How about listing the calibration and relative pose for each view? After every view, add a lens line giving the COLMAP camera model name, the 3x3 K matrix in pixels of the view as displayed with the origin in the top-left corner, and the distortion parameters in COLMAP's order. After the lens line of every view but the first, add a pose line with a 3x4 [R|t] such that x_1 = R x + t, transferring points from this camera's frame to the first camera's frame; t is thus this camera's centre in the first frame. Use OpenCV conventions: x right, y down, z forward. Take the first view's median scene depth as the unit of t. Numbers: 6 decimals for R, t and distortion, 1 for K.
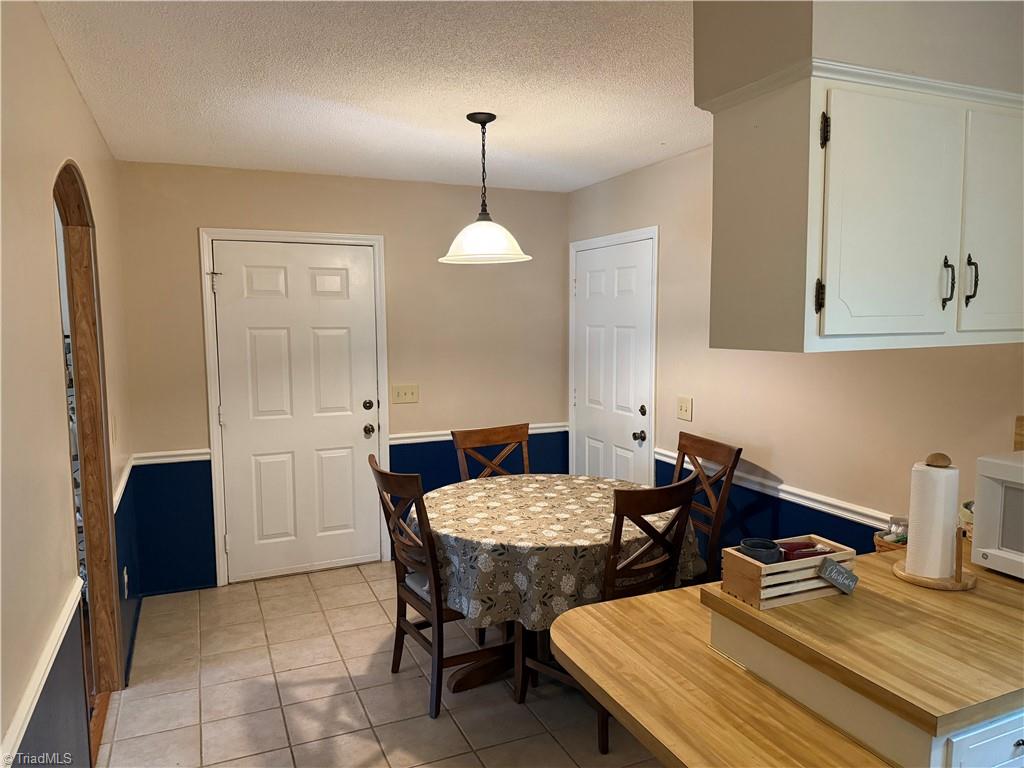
lens RADIAL K [[716.1, 0, 507.8], [0, 716.1, 387.0], [0, 0, 1]] dist [0.108947, -0.094201]
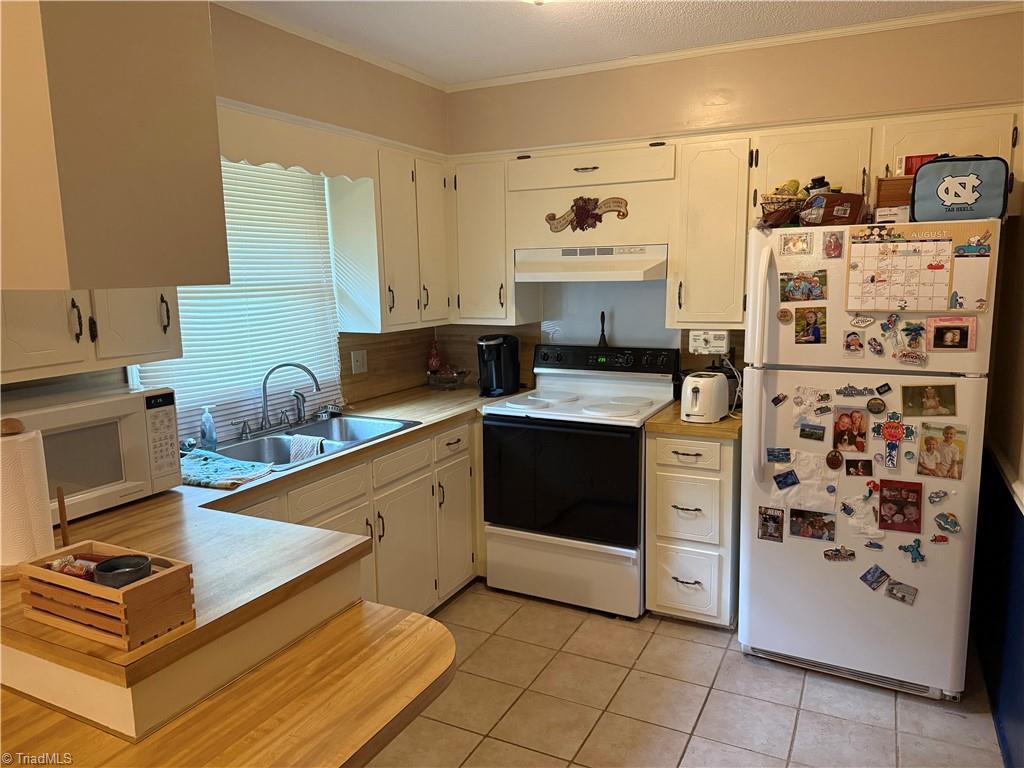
lens RADIAL K [[718.3, 0, 512.7], [0, 718.3, 387.3], [0, 0, 1]] dist [0.066494, -0.102909]
pose [[-0.643025, -0.100753, 0.759189, -0.356061], [0.097867, 0.972371, 0.211937, -0.056148], [-0.759566, 0.210580, -0.615398, 0.933136]]
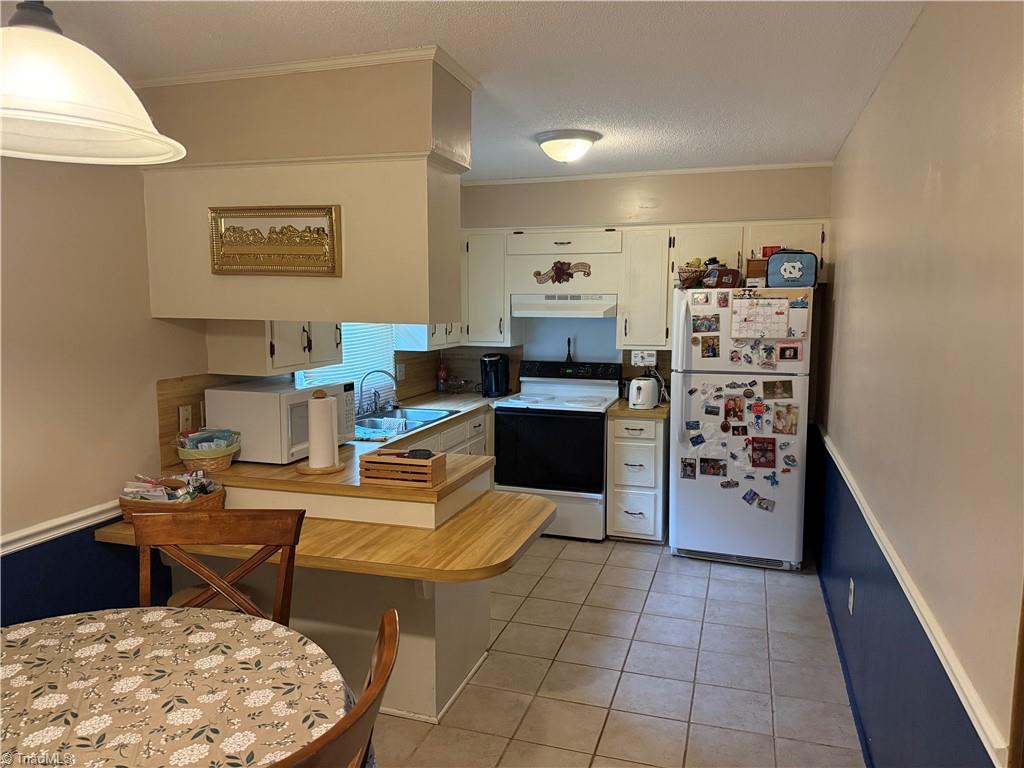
lens RADIAL K [[716.1, 0, 507.8], [0, 716.1, 387.0], [0, 0, 1]] dist [0.108947, -0.094201]
pose [[-0.750765, -0.069254, 0.656929, -0.632081], [0.072316, 0.979895, 0.185947, -0.149101], [-0.656599, 0.187109, -0.730662, 1.600048]]
